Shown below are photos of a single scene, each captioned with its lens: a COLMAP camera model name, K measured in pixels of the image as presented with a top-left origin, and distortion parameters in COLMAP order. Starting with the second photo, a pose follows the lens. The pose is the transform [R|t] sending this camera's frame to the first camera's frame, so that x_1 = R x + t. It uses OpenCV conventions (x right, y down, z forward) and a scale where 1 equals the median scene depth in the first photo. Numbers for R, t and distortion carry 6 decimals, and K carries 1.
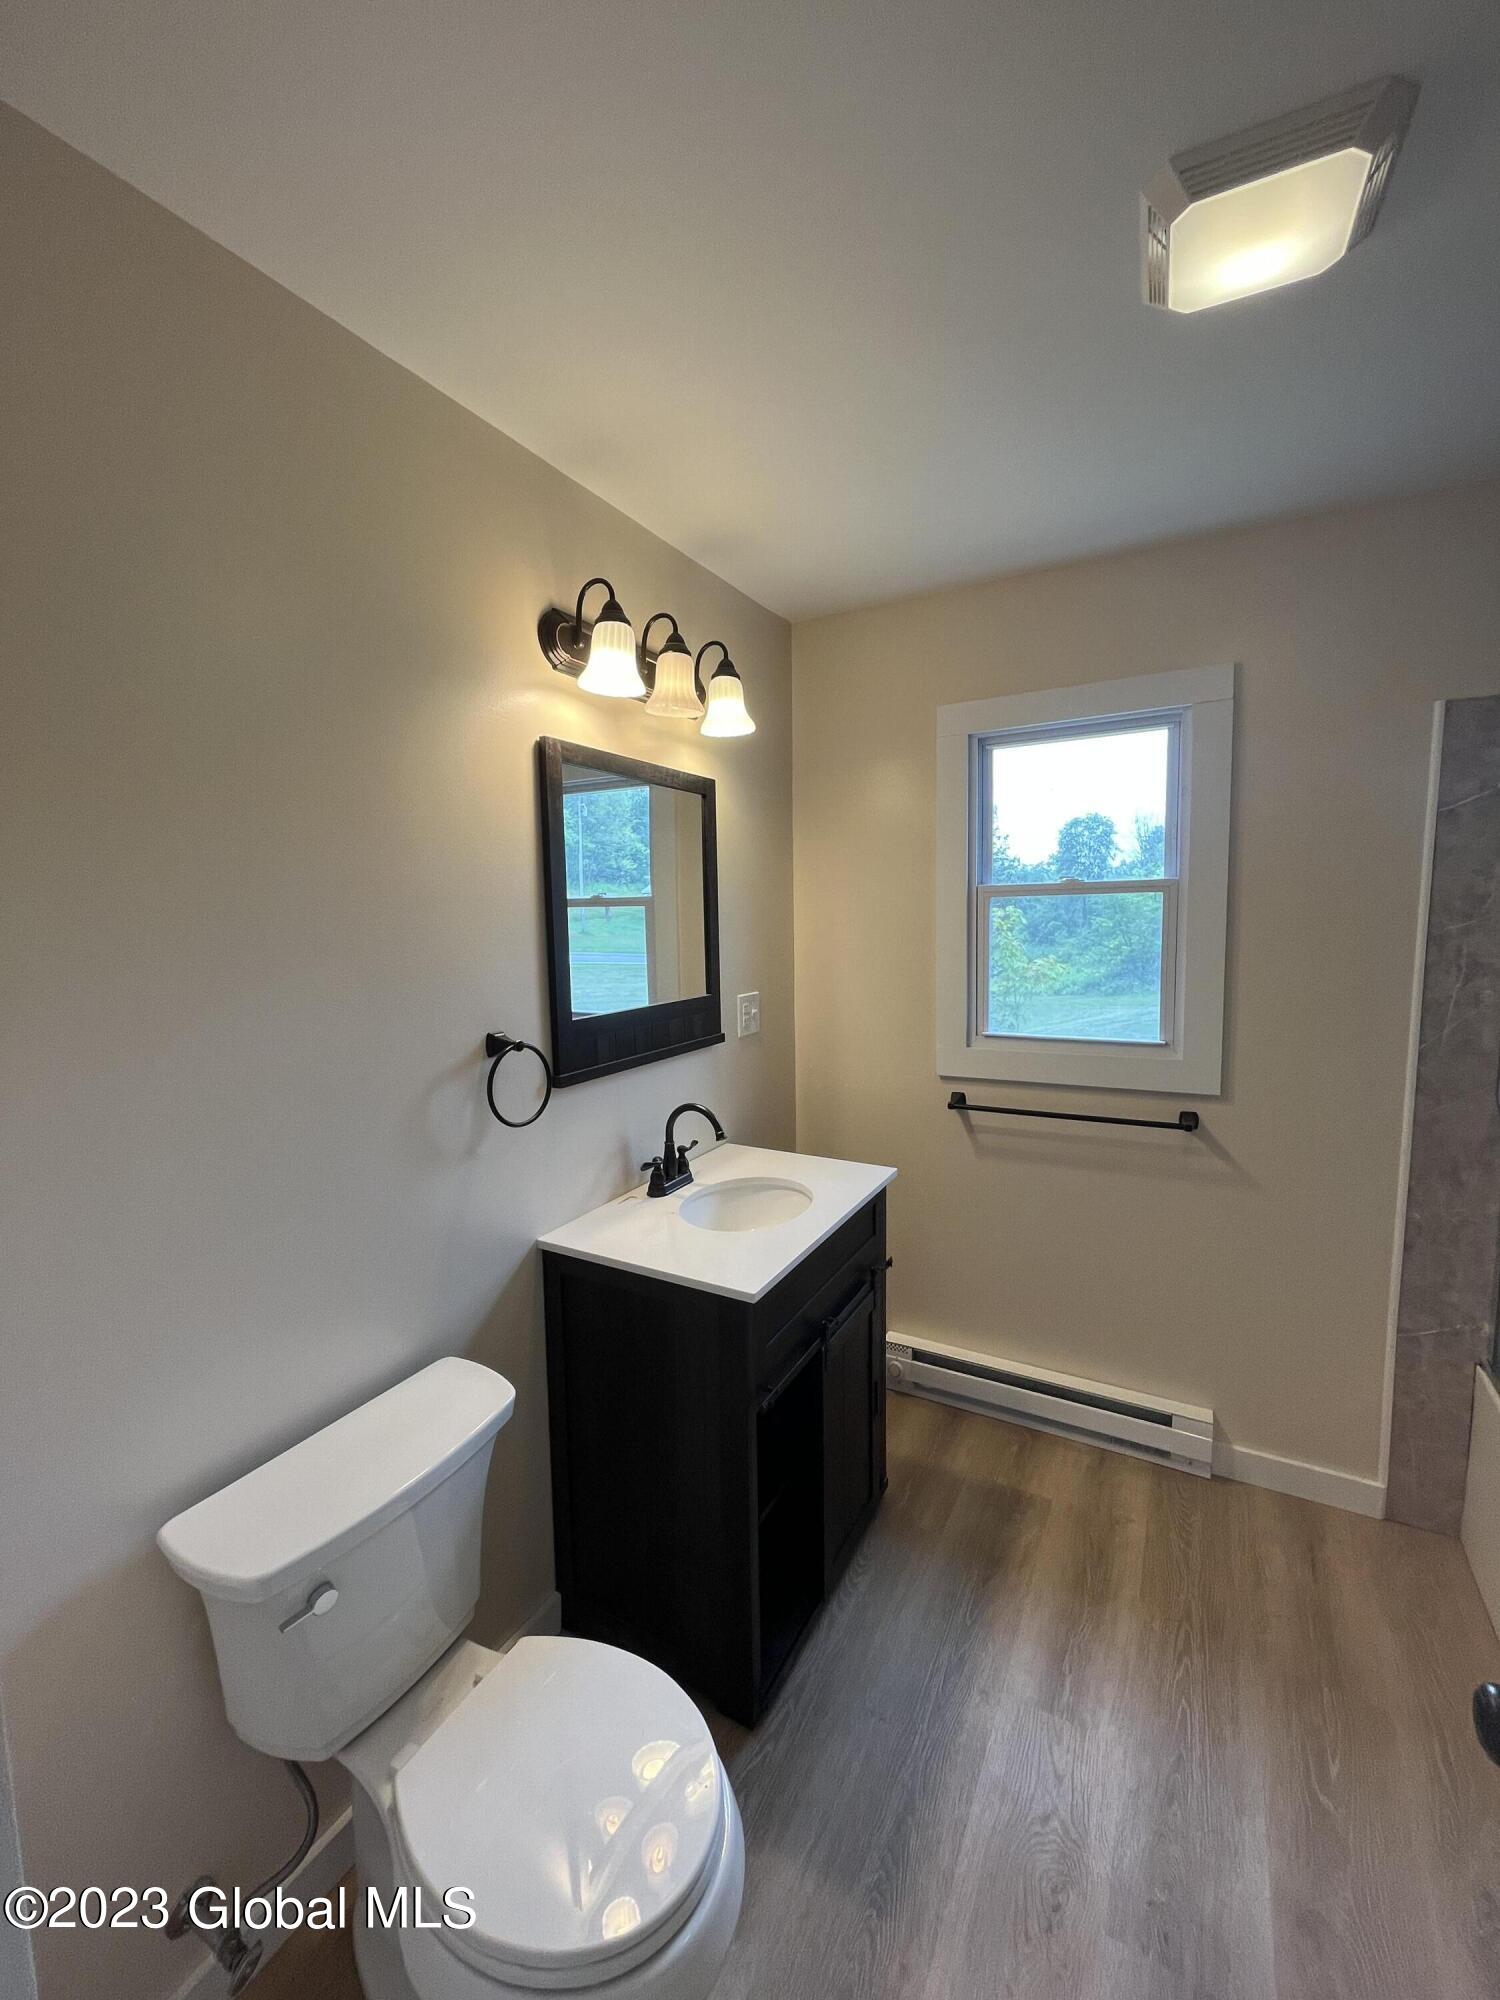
lens RADIAL K [[803.4, 0, 749.6], [0, 803.4, 995.6], [0, 0, 1]] dist [-0.004485, 0.000722]
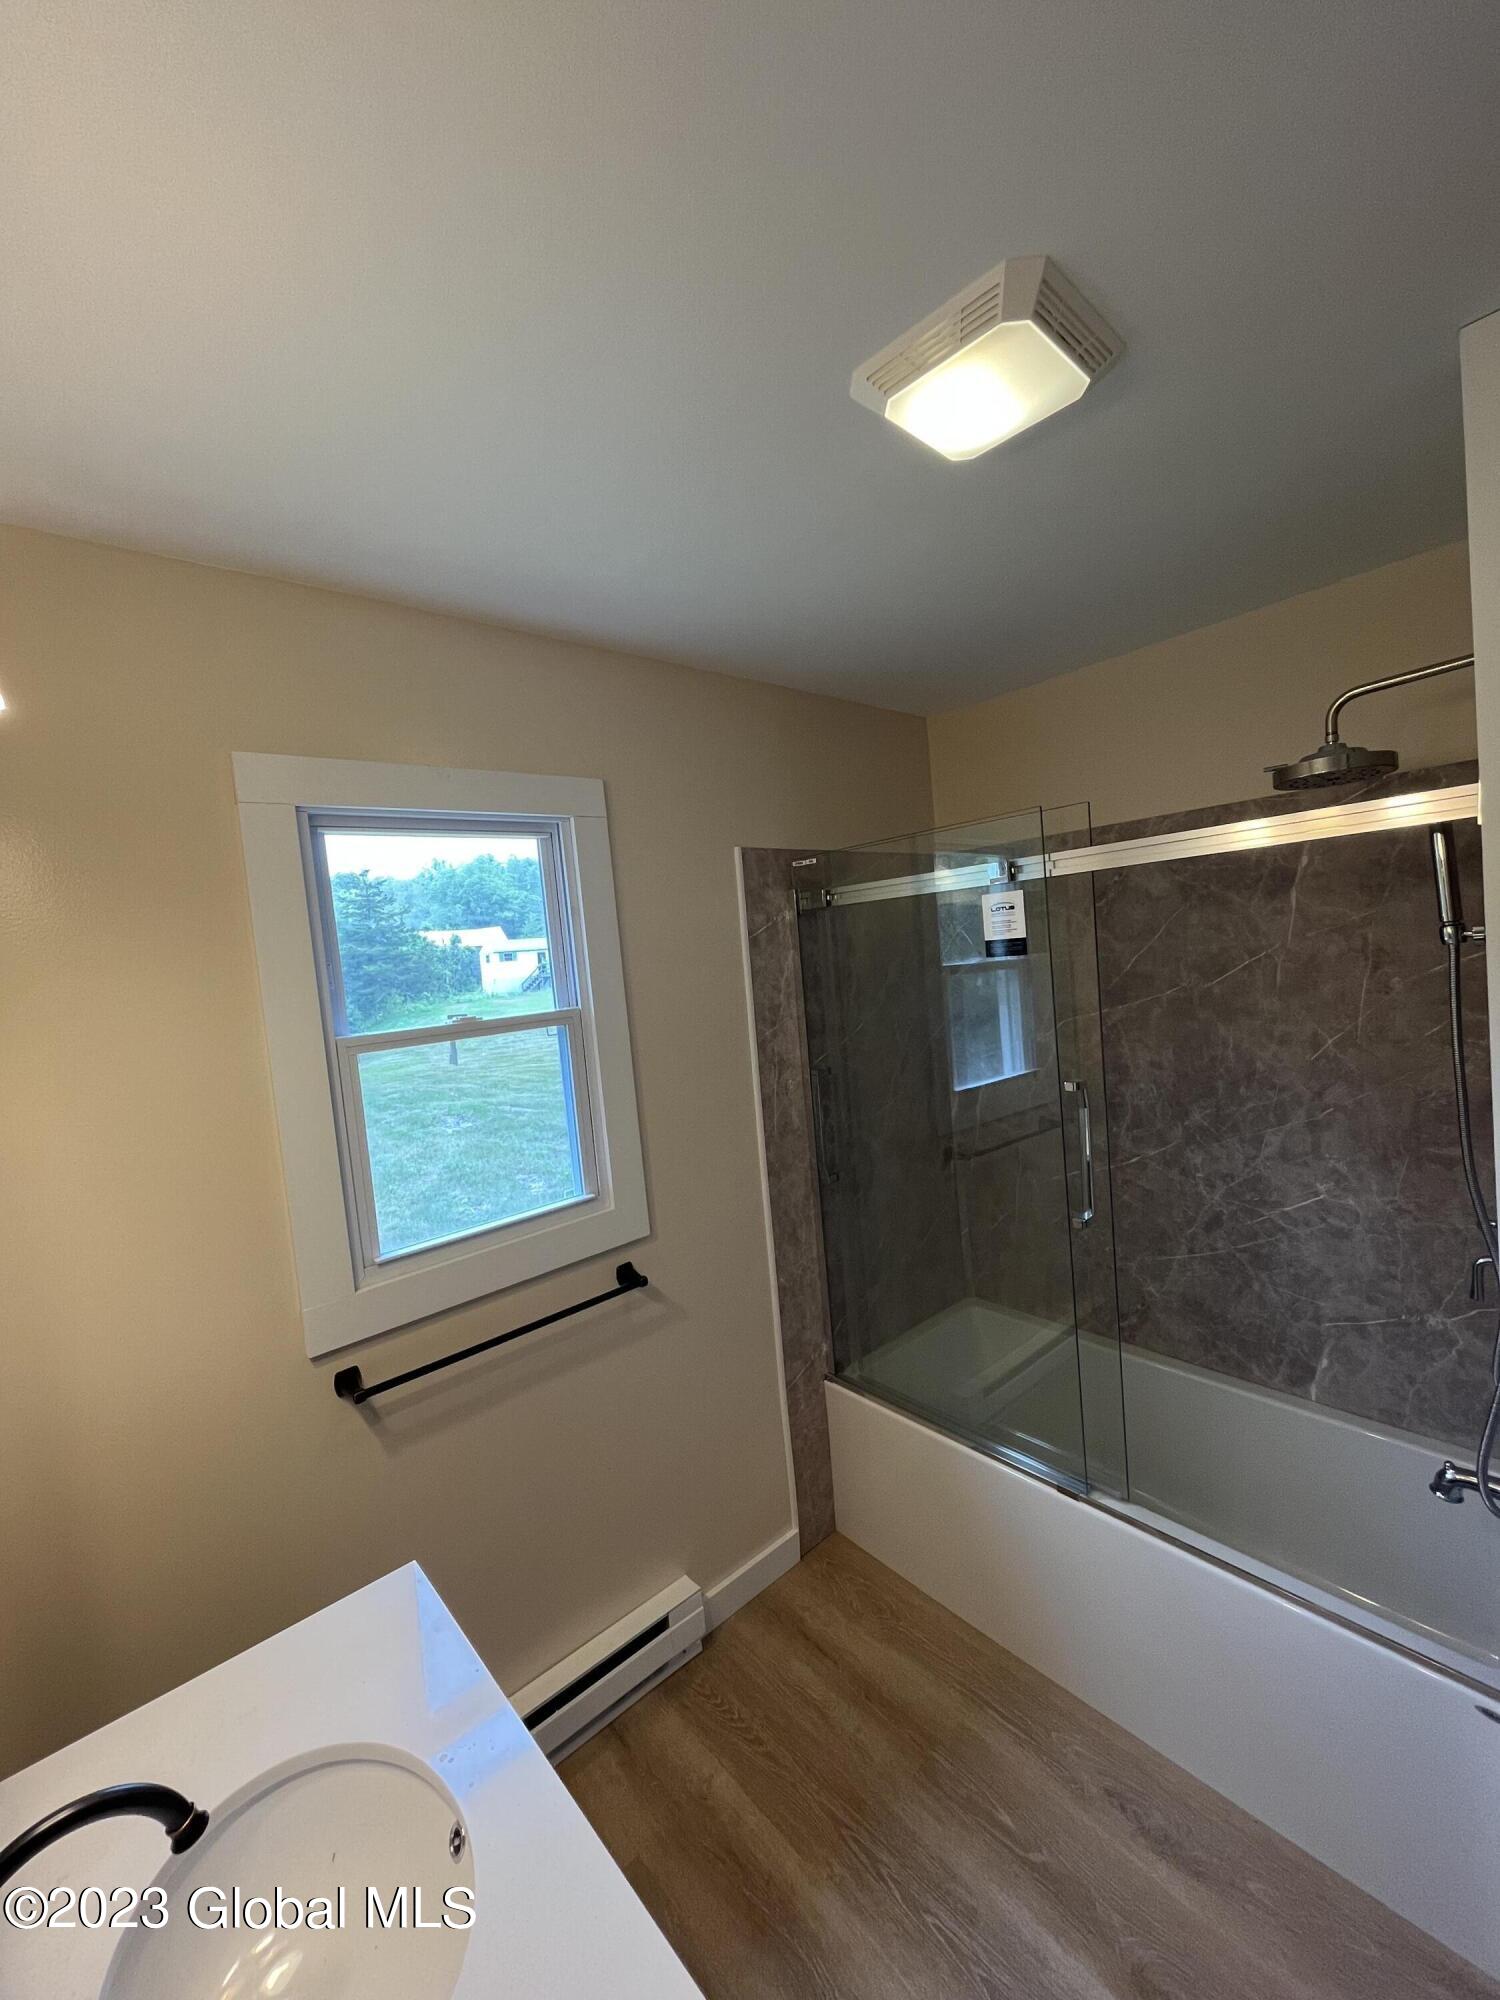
lens RADIAL K [[803.4, 0, 749.6], [0, 803.4, 995.6], [0, 0, 1]] dist [-0.004485, 0.000722]
pose [[0.342171, -0.056946, 0.937910, -0.243922], [0.177106, 0.984180, -0.004857, -0.130561], [-0.922796, 0.167771, 0.346844, 0.557706]]
